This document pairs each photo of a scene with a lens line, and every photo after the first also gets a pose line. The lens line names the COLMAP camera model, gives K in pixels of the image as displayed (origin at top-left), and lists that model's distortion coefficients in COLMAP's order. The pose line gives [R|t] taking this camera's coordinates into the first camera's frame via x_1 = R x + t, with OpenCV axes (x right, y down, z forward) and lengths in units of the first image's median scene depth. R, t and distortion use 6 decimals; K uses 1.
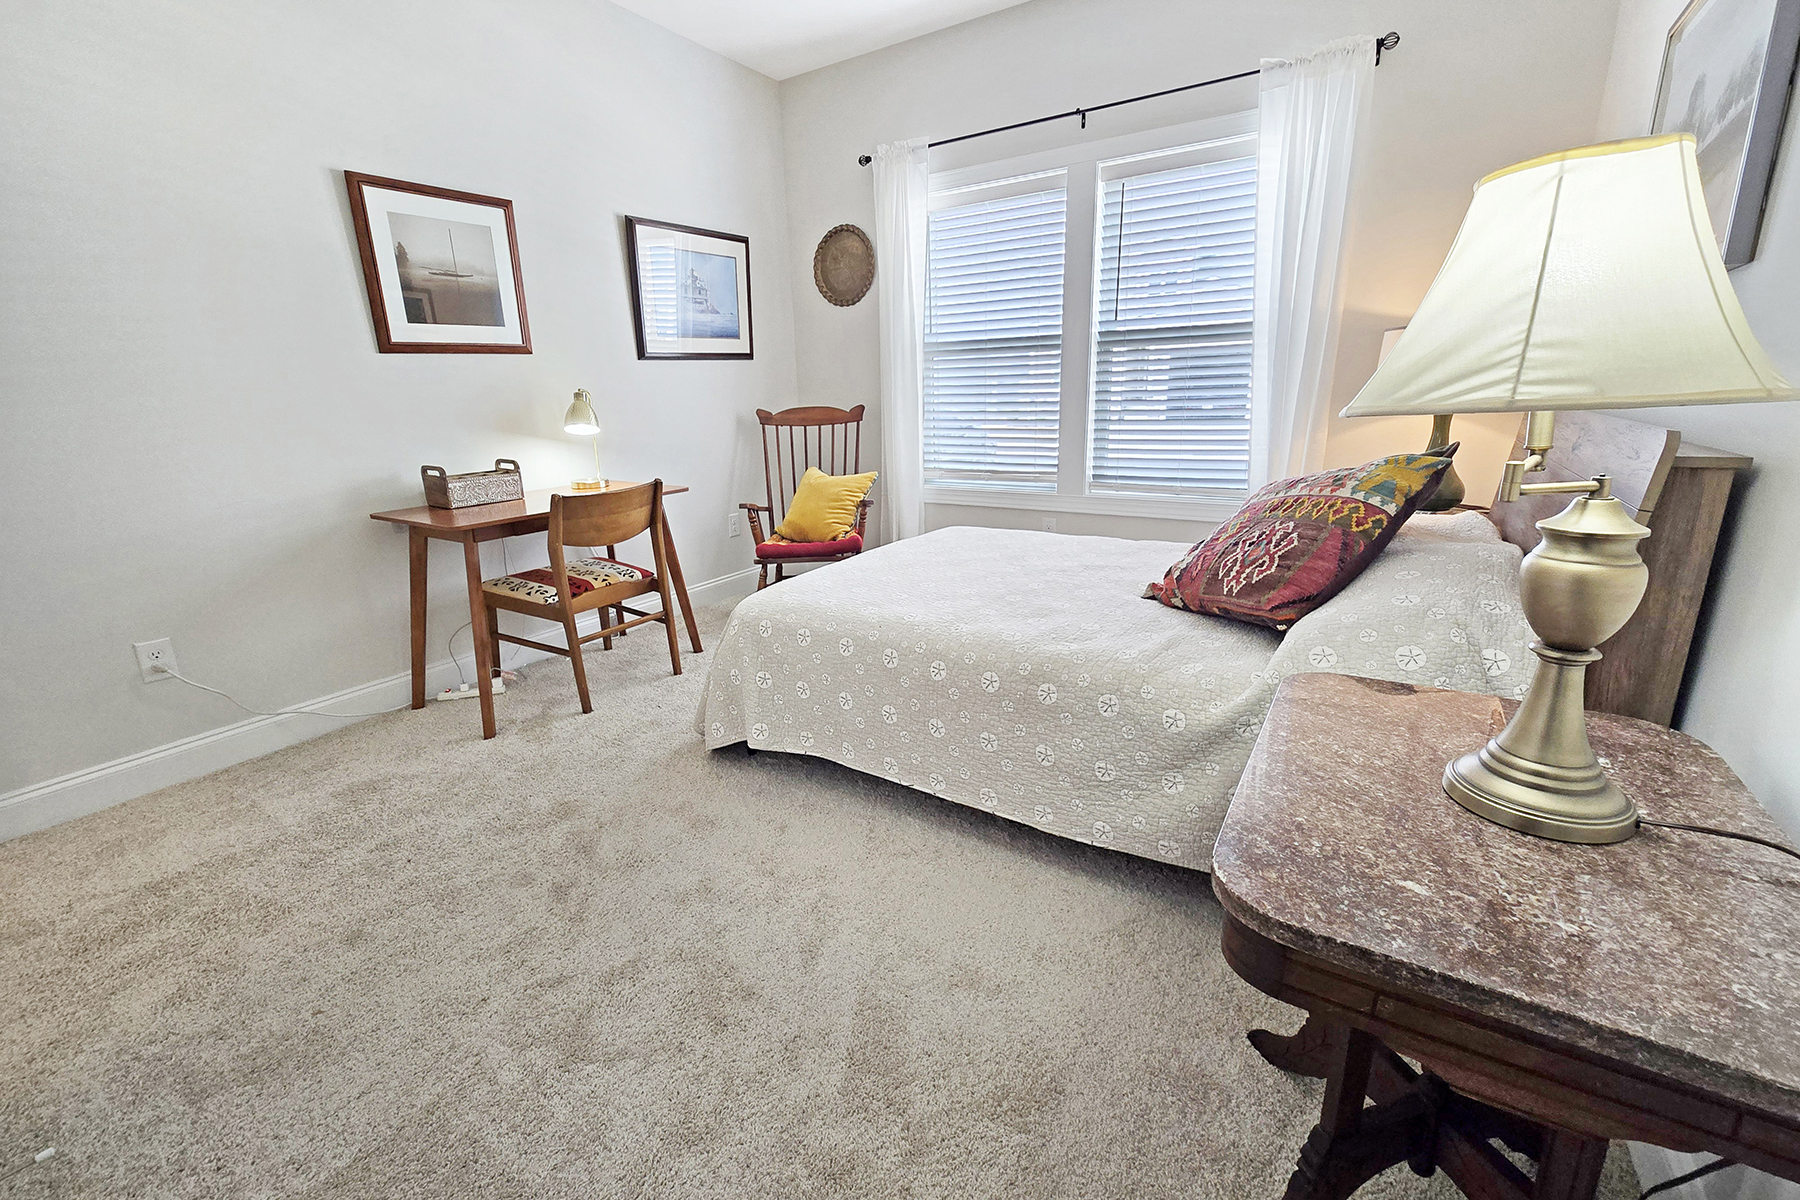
lens RADIAL K [[740.7, 0, 898.7], [0, 740.7, 598.0], [0, 0, 1]] dist [0.000238, 0.000301]
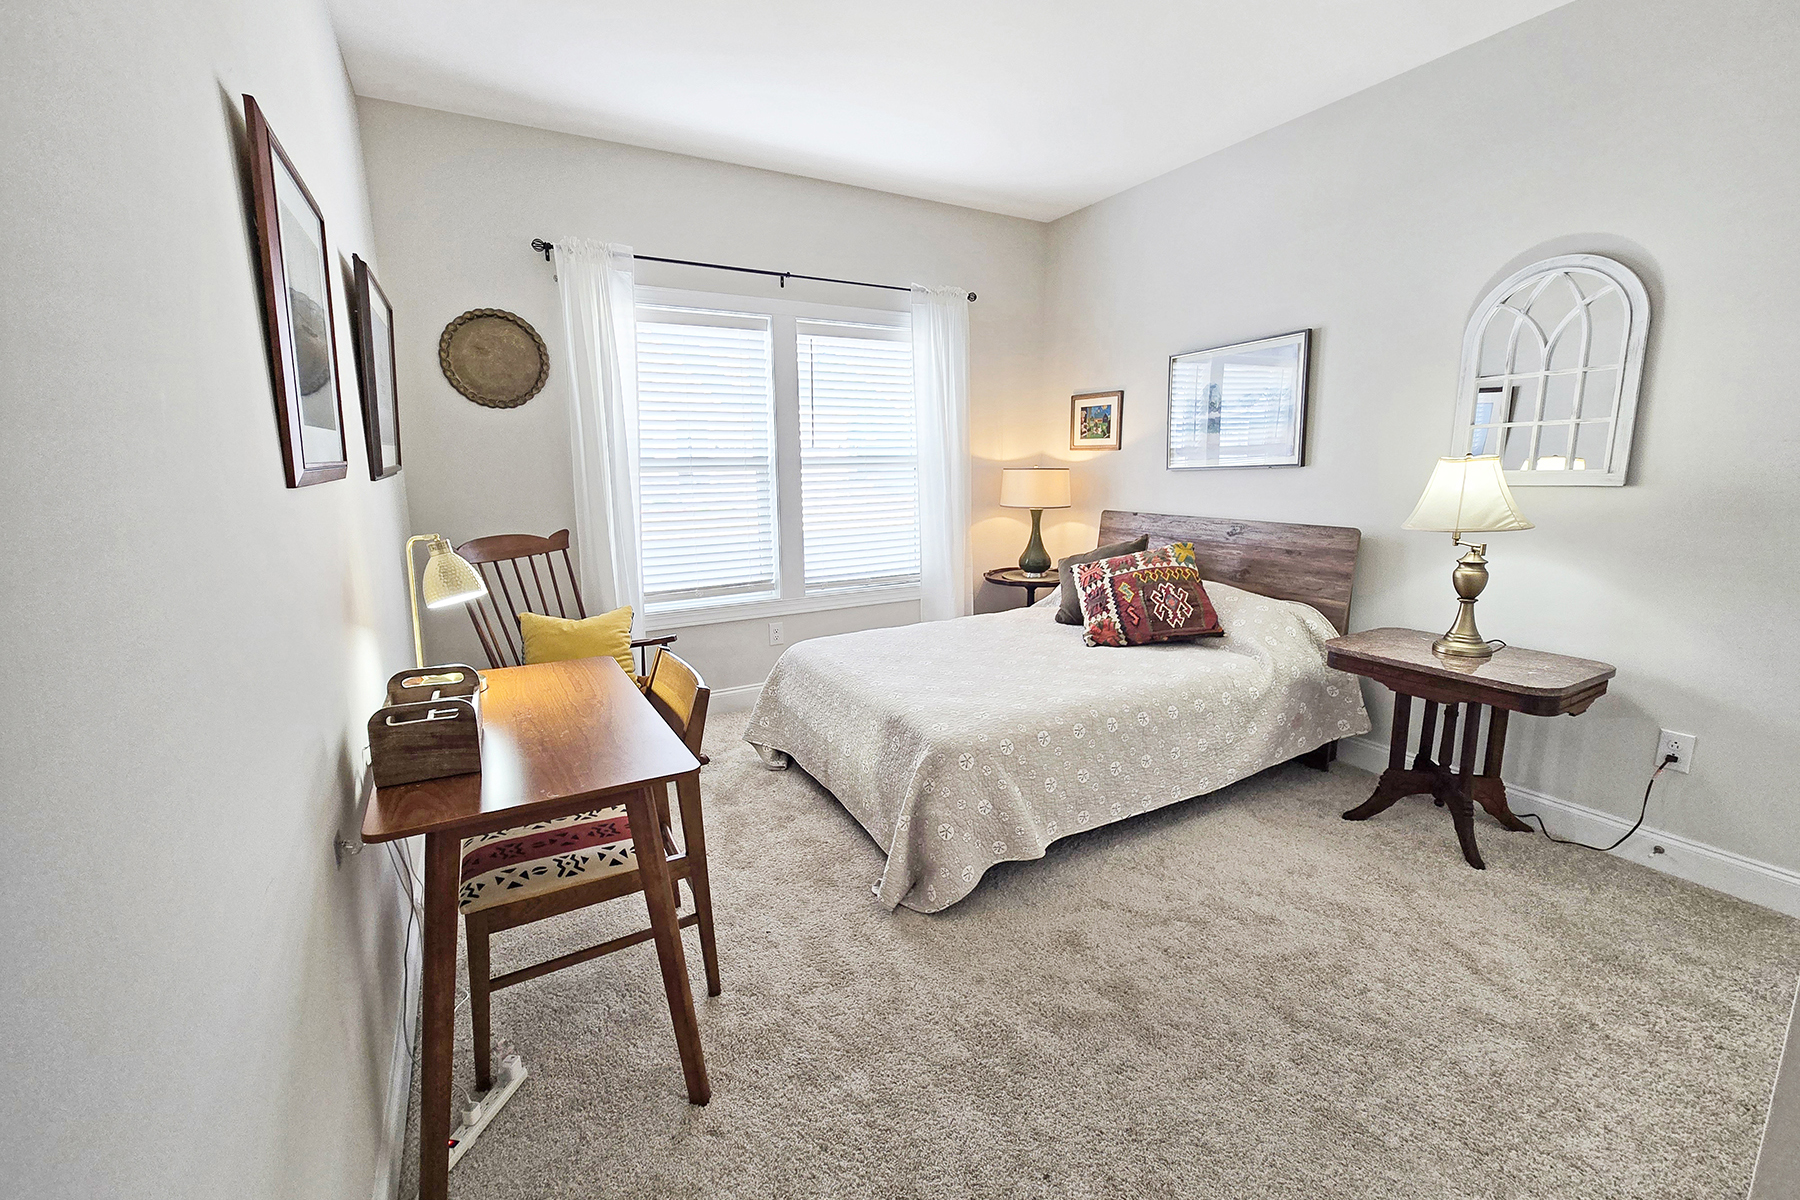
lens RADIAL K [[740.7, 0, 898.7], [0, 740.7, 598.0], [0, 0, 1]] dist [0.000238, 0.000301]
pose [[0.462023, -0.139086, 0.875894, -0.884106], [0.240195, 0.970338, 0.027383, -0.177308], [-0.853722, 0.197733, 0.481727, 0.450694]]
